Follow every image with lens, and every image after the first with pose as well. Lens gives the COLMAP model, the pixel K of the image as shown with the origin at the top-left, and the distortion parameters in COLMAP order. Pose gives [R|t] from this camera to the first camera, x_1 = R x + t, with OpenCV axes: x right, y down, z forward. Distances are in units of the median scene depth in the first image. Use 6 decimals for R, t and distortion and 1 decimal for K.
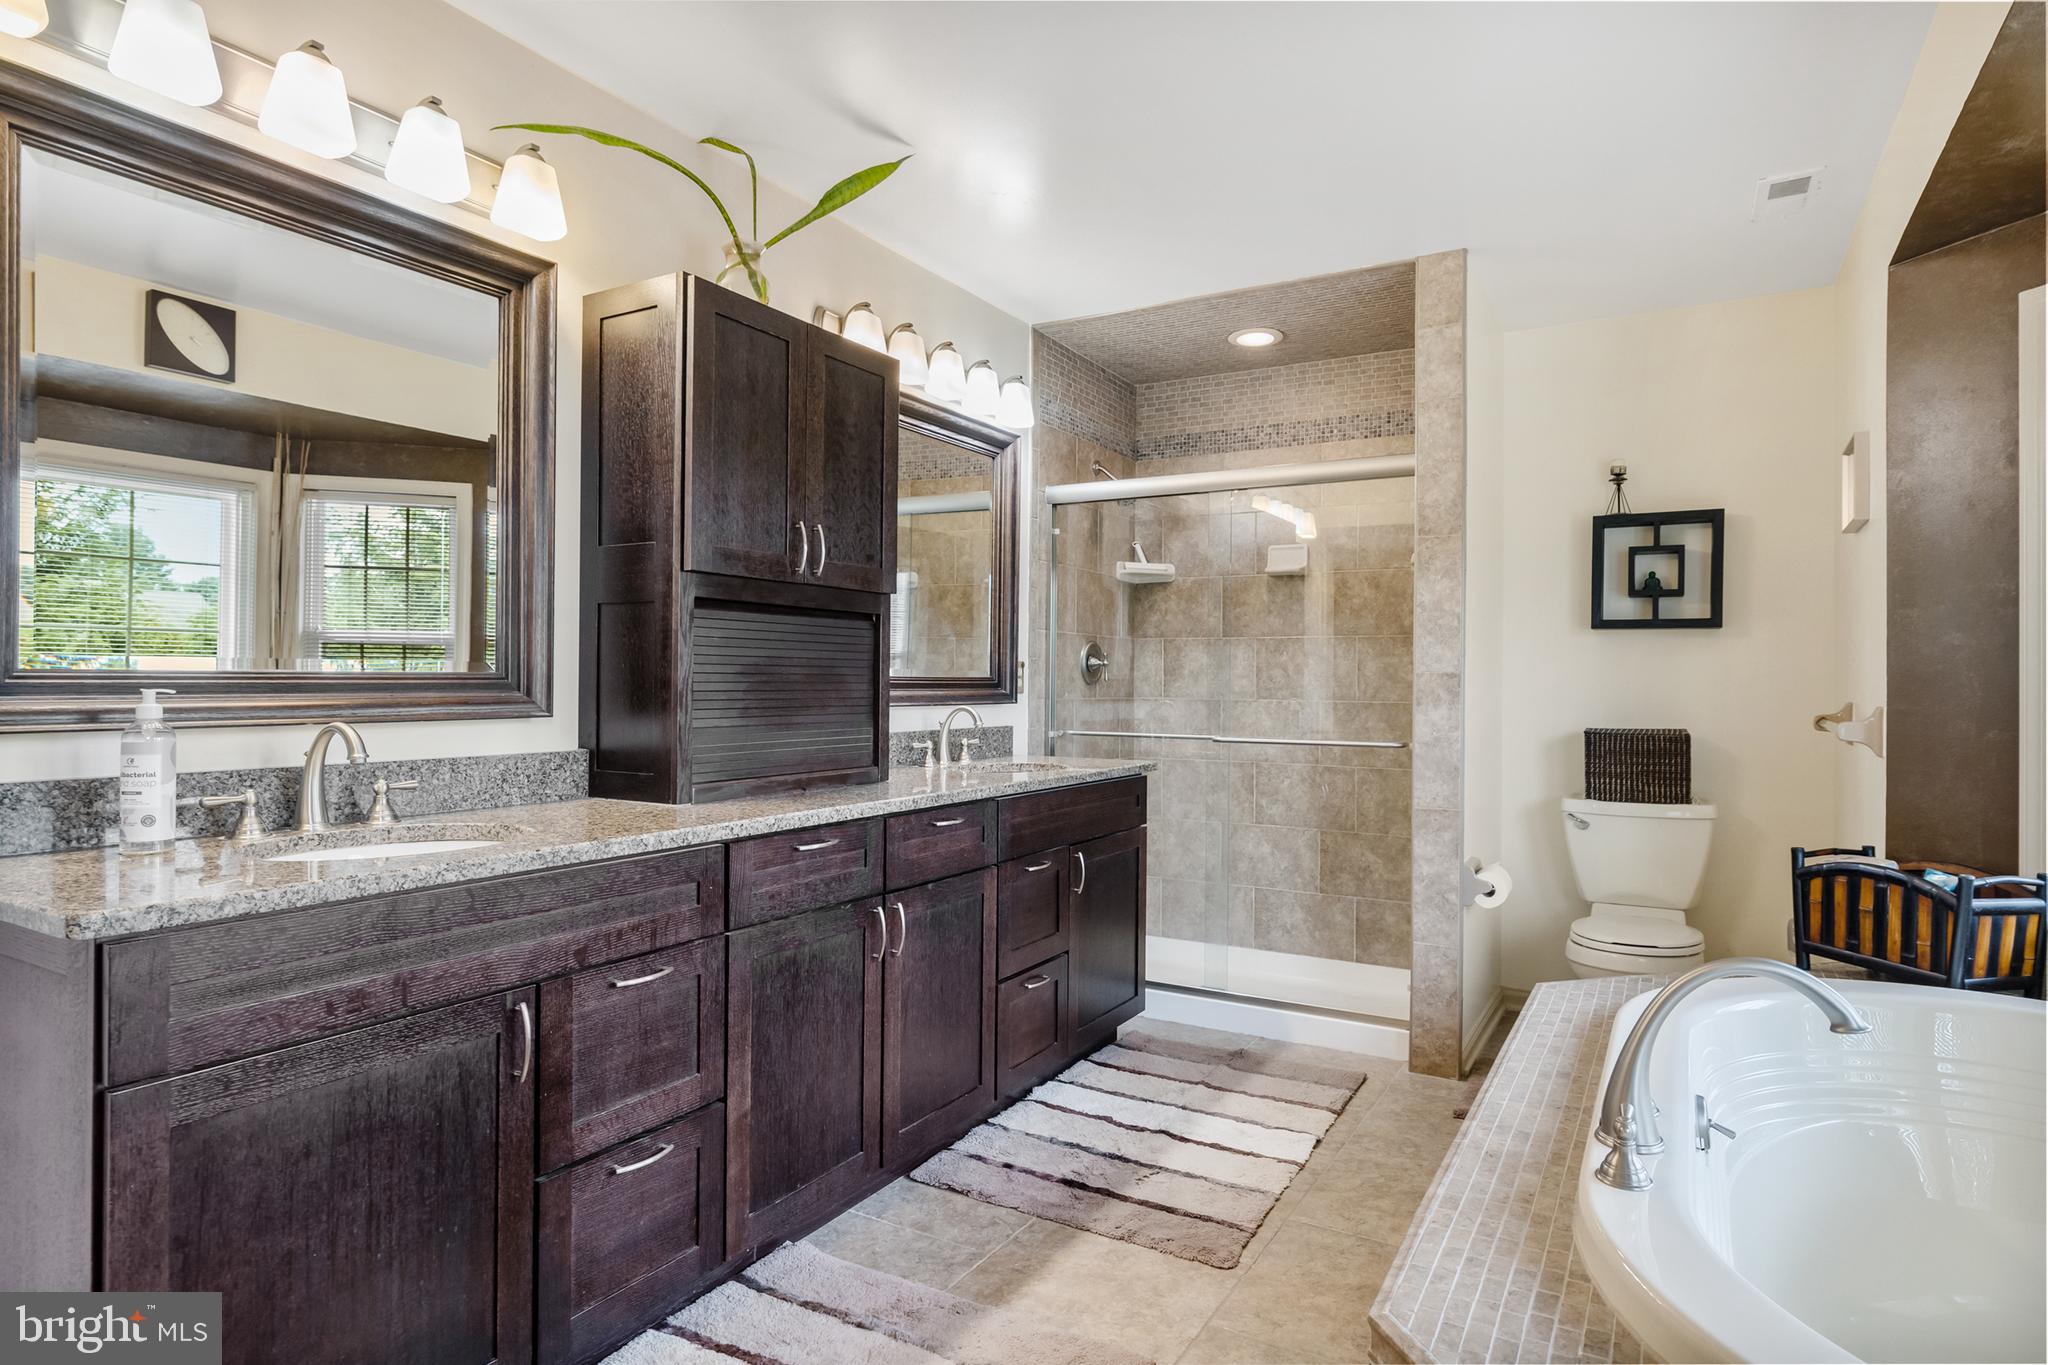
lens RADIAL K [[1141.8, 0, 1027.6], [0, 1141.8, 672.1], [0, 0, 1]] dist [-0.004851, -0.000685]
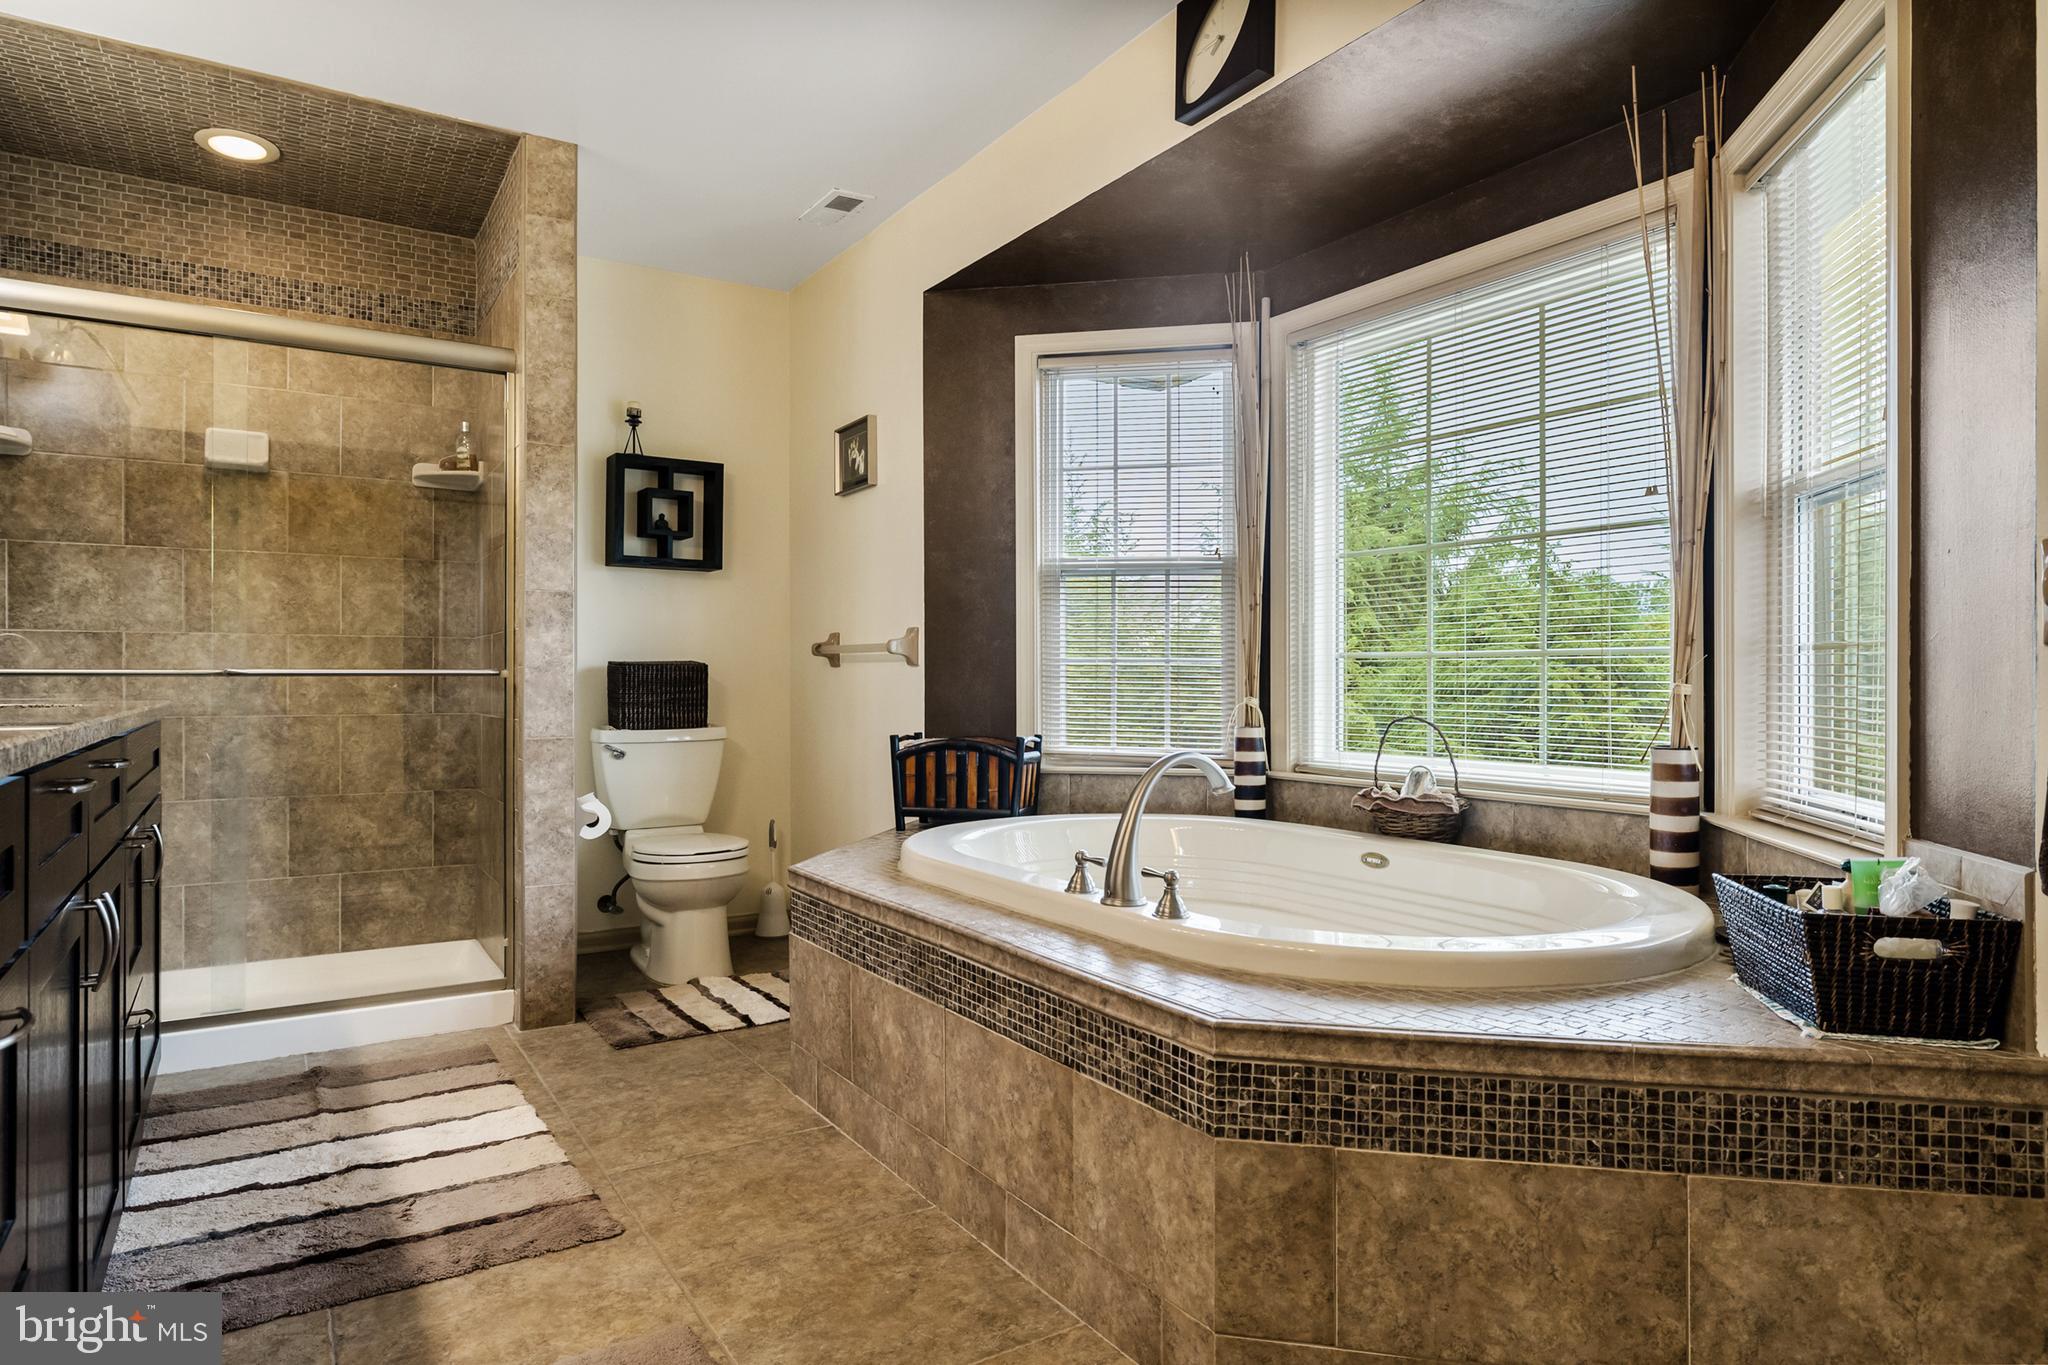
lens RADIAL K [[1206.1, 0, 1043.3], [0, 1206.1, 675.1], [0, 0, 1]] dist [-0.003874, -0.002239]
pose [[0.436112, -0.003393, 0.899886, -0.343306], [-0.001515, 0.999989, 0.004505, 0.062778], [-0.899891, -0.003328, 0.436102, 0.210266]]
